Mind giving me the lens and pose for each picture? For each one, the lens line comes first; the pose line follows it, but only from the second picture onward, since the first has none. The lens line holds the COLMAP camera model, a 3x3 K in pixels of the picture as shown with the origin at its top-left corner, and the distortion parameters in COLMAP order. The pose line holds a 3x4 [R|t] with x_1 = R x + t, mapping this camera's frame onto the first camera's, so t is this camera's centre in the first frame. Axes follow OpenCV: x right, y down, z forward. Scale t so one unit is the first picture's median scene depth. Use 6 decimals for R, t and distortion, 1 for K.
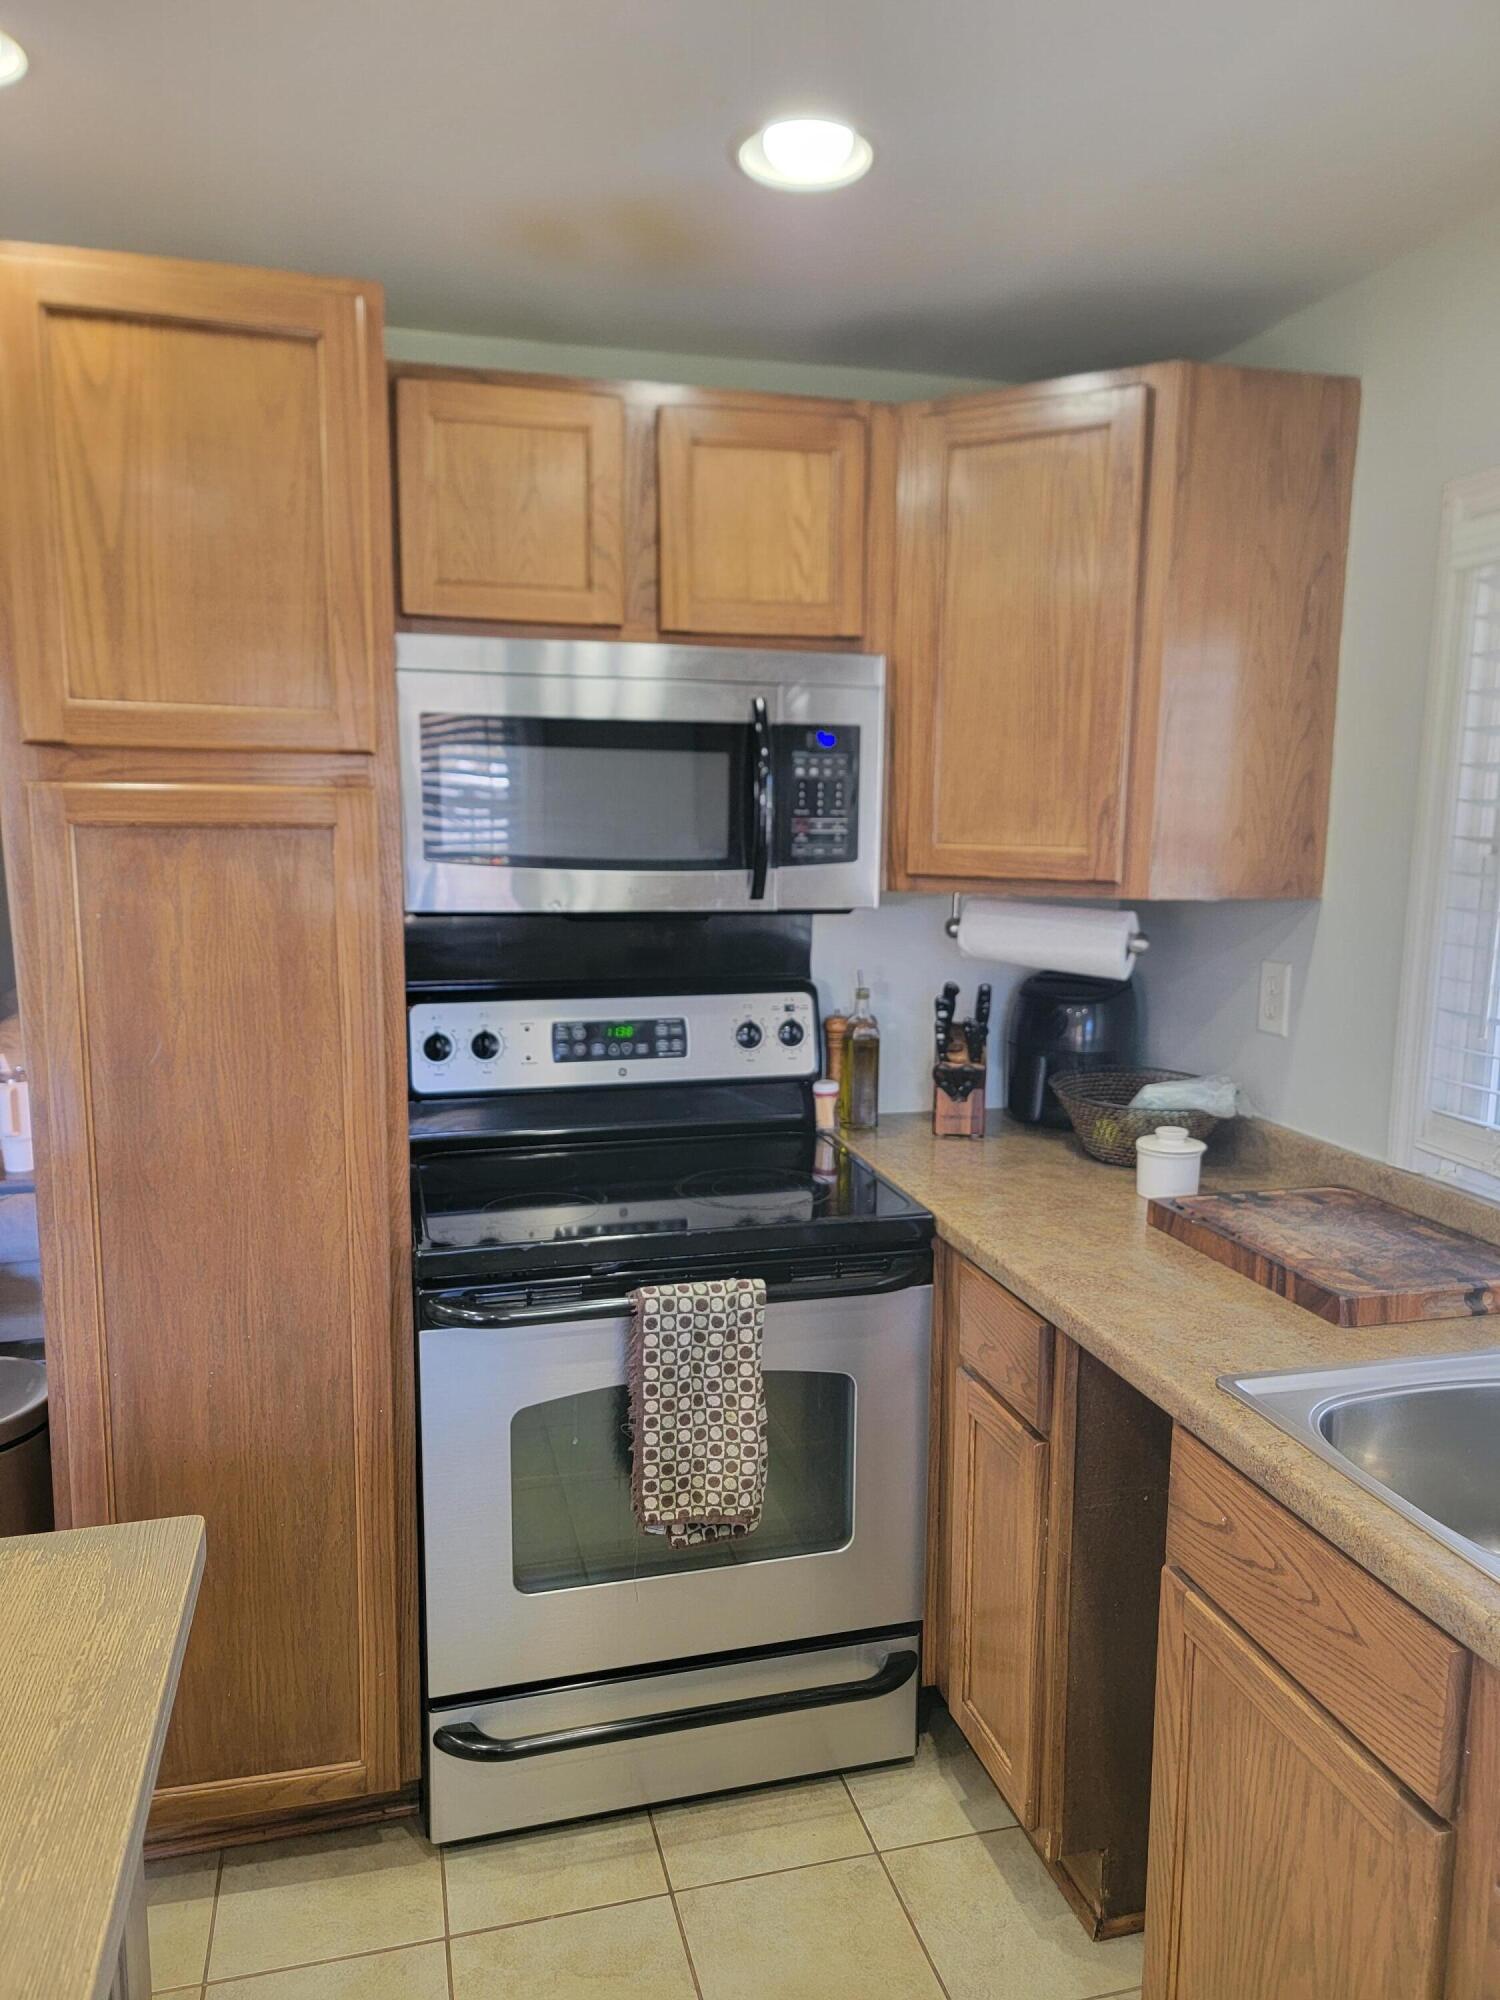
lens RADIAL K [[1378.2, 0, 746.8], [0, 1378.2, 1030.7], [0, 0, 1]] dist [0.053533, -0.033193]
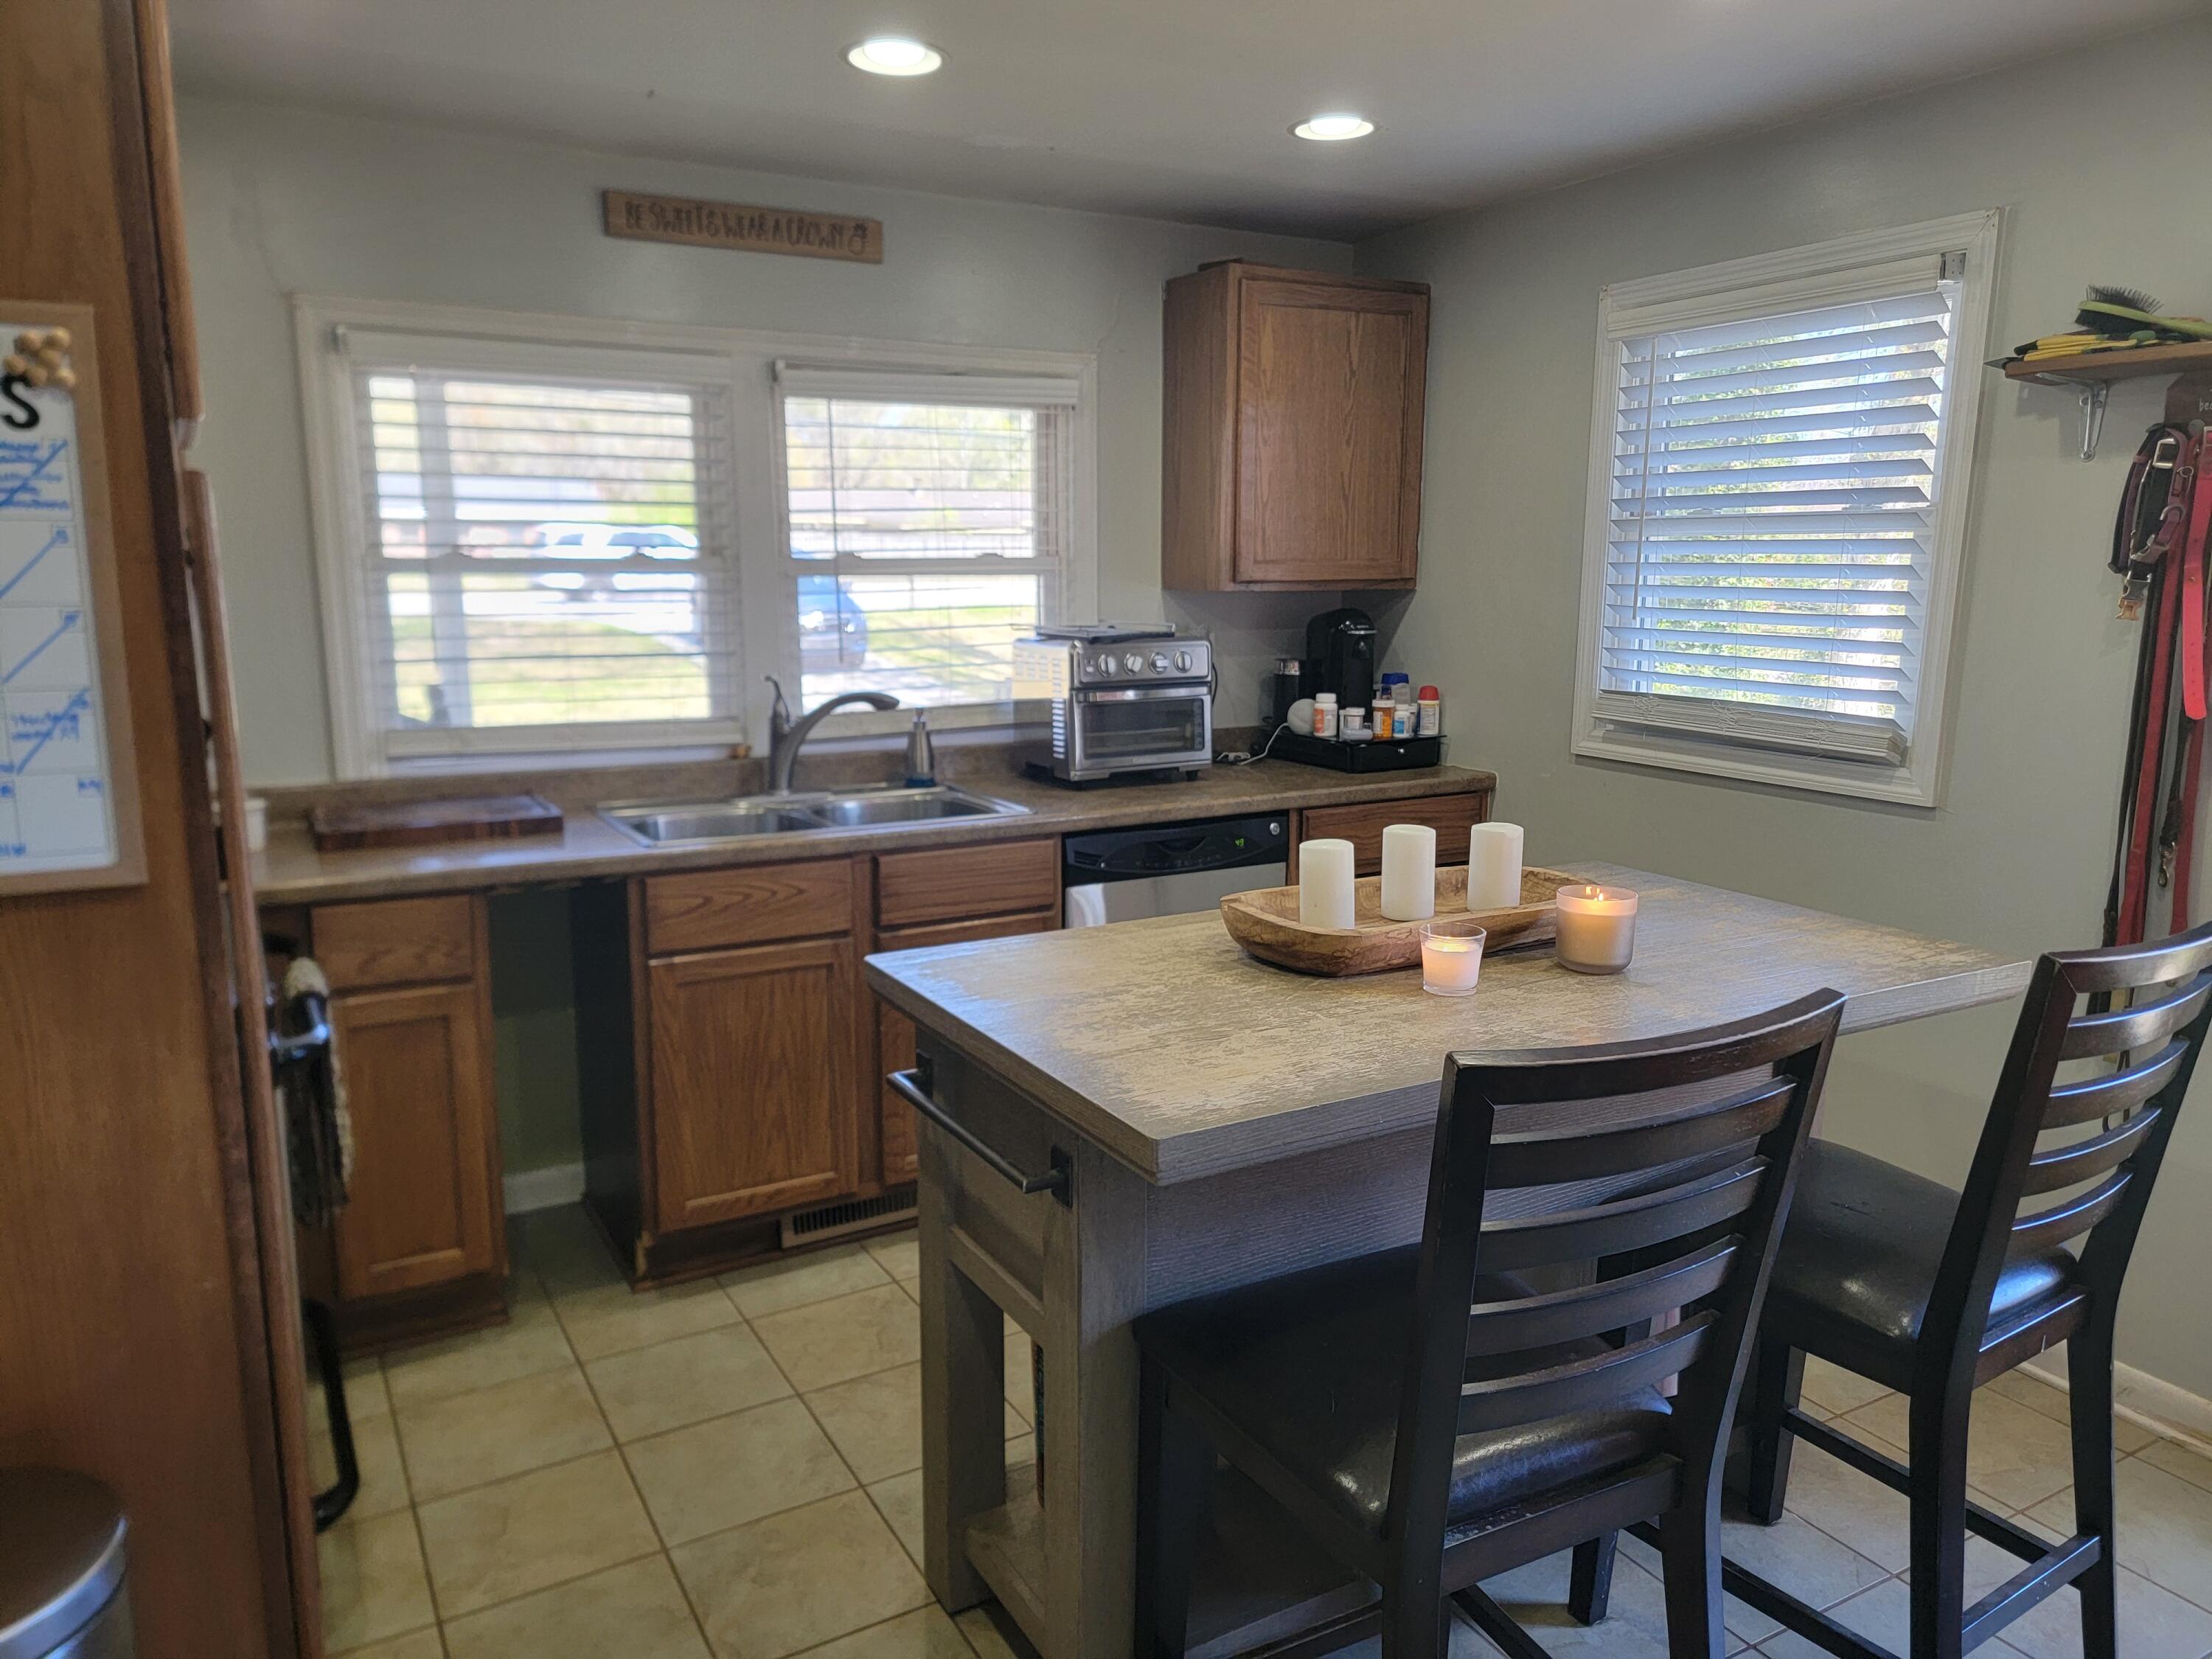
lens RADIAL K [[1562.1, 0, 1106.0], [0, 1562.1, 829.5], [0, 0, 1]] dist [0.056084, -0.000962]
pose [[-0.253895, -0.174528, 0.951356, -1.204890], [0.150155, 0.964549, 0.217021, -0.083780], [-0.955505, 0.197951, -0.218688, 0.605610]]
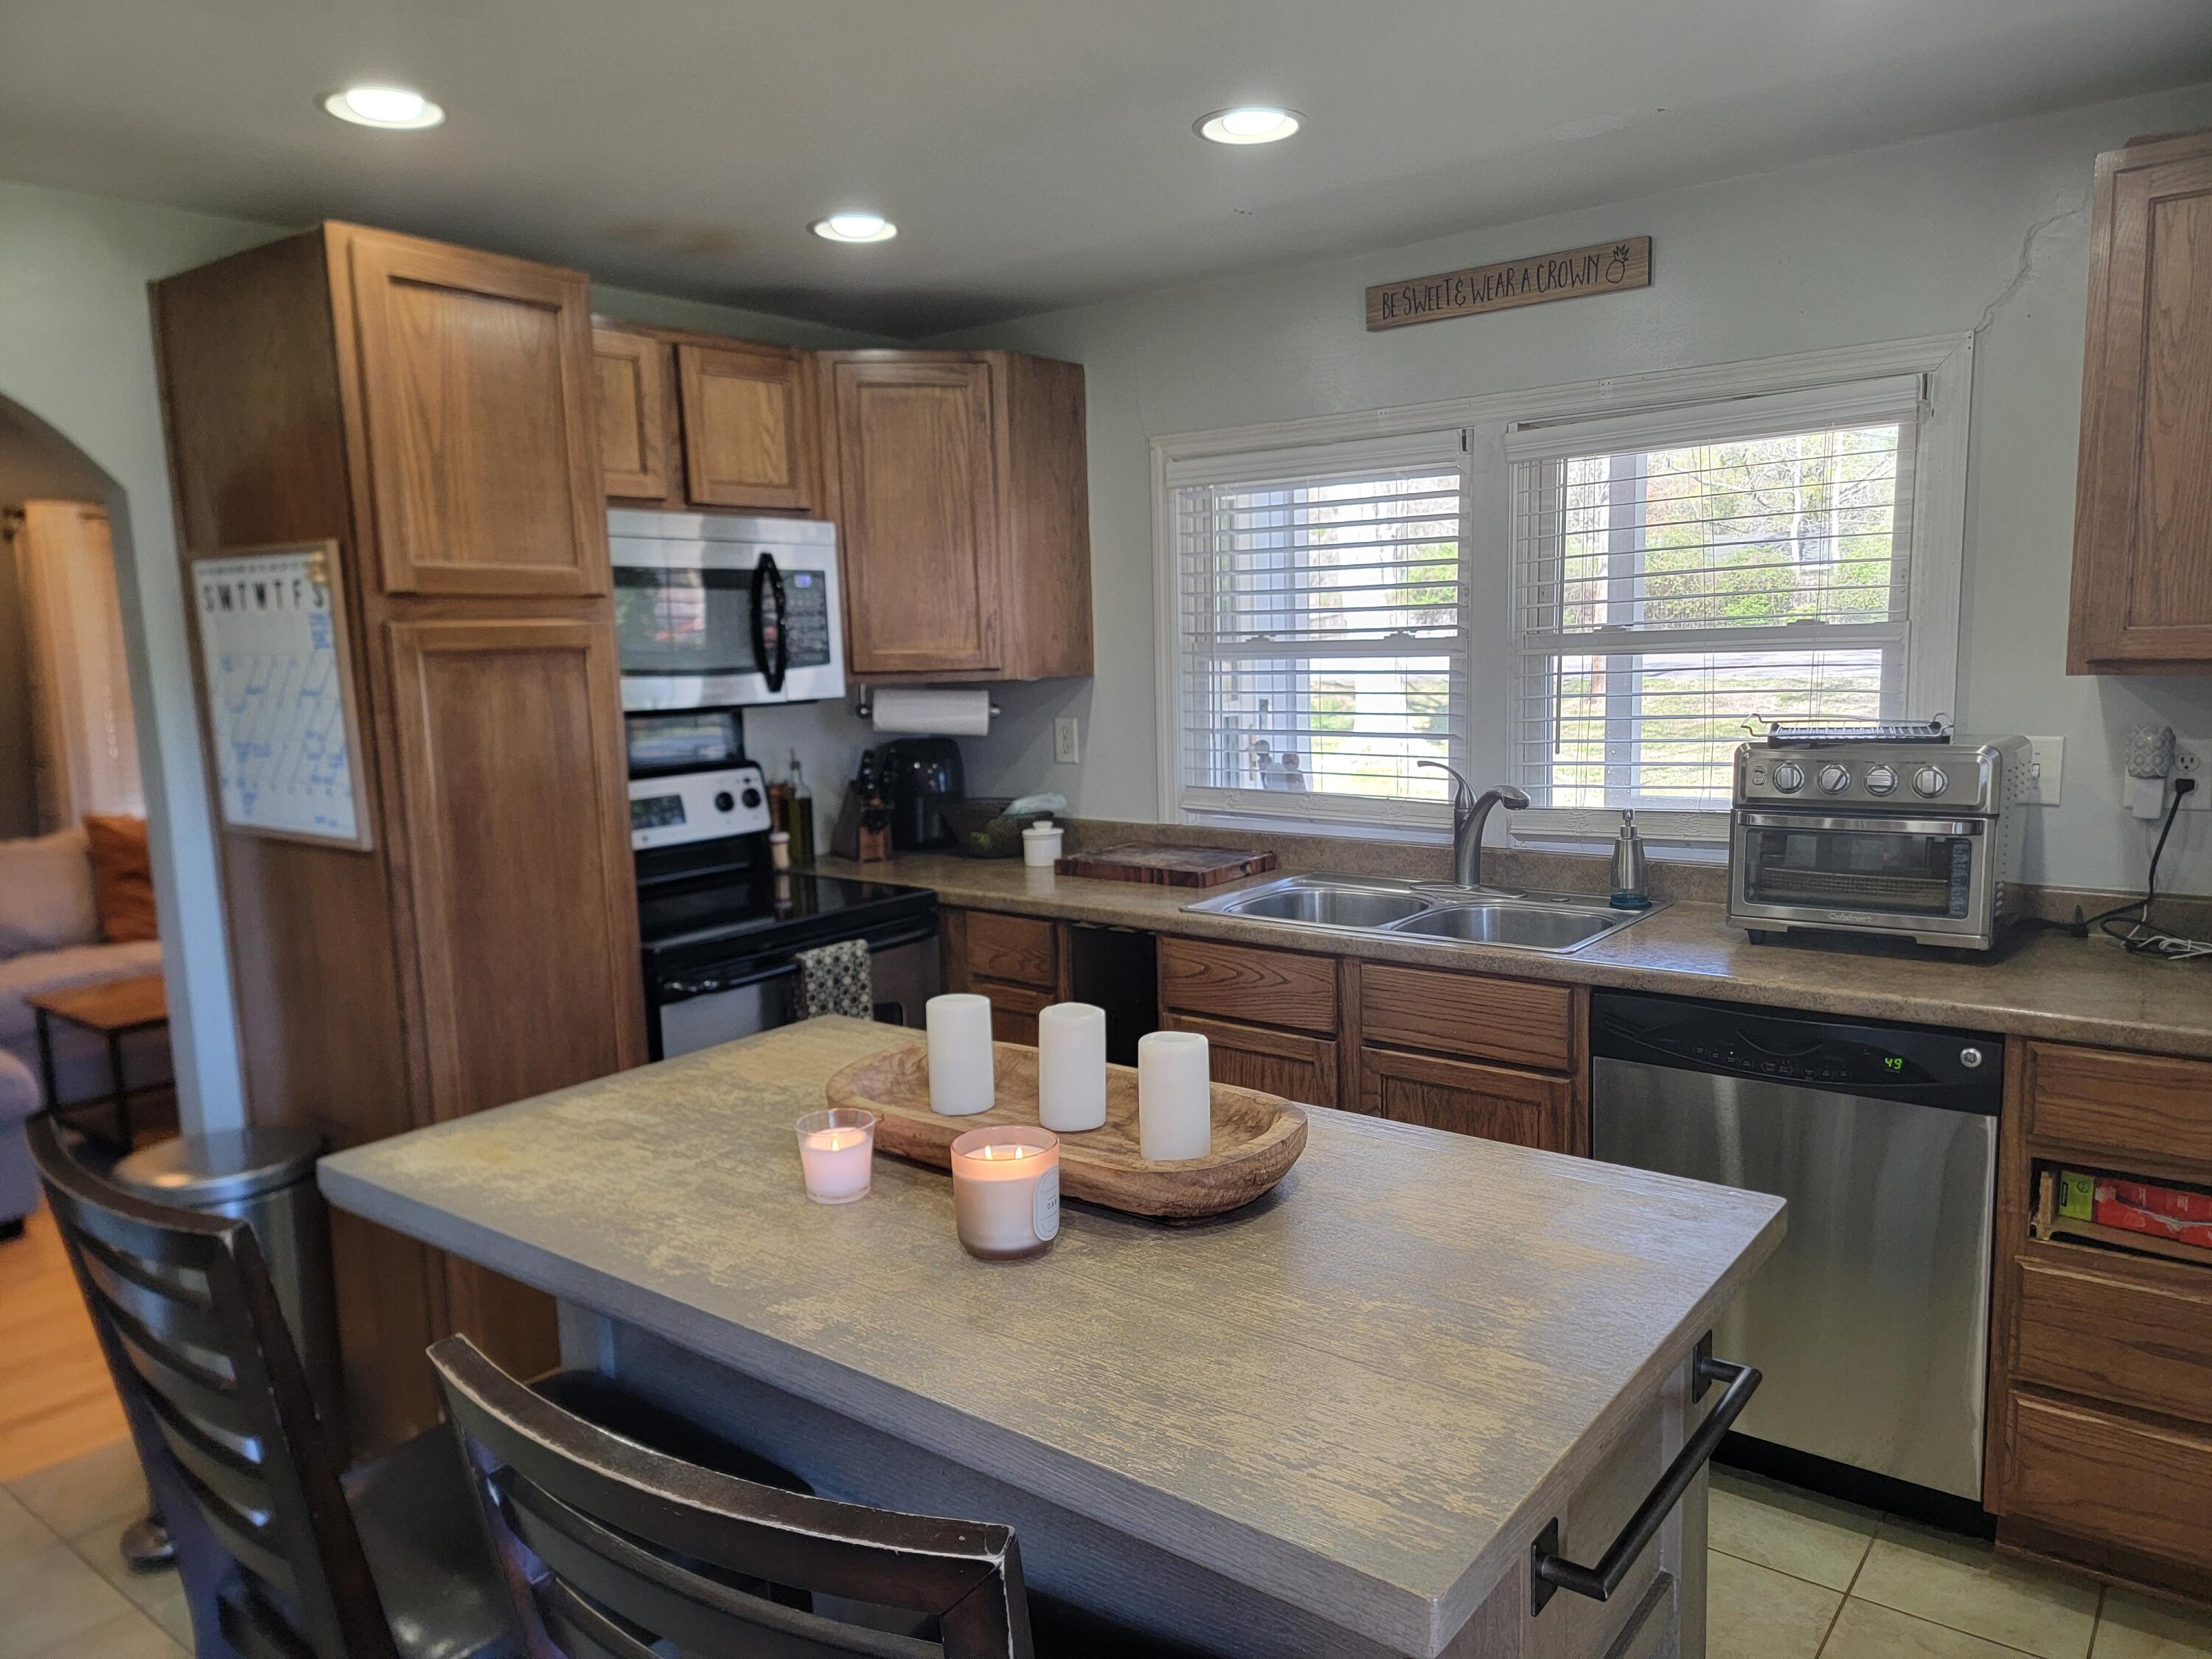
lens RADIAL K [[1538.5, 0, 1102.5], [0, 1538.5, 849.1], [0, 0, 1]] dist [0.066201, -0.056032]
pose [[0.793982, -0.116021, 0.596768, -0.715885], [0.128814, 0.991439, 0.021369, 0.074481], [-0.594138, 0.059905, 0.802129, -0.472472]]
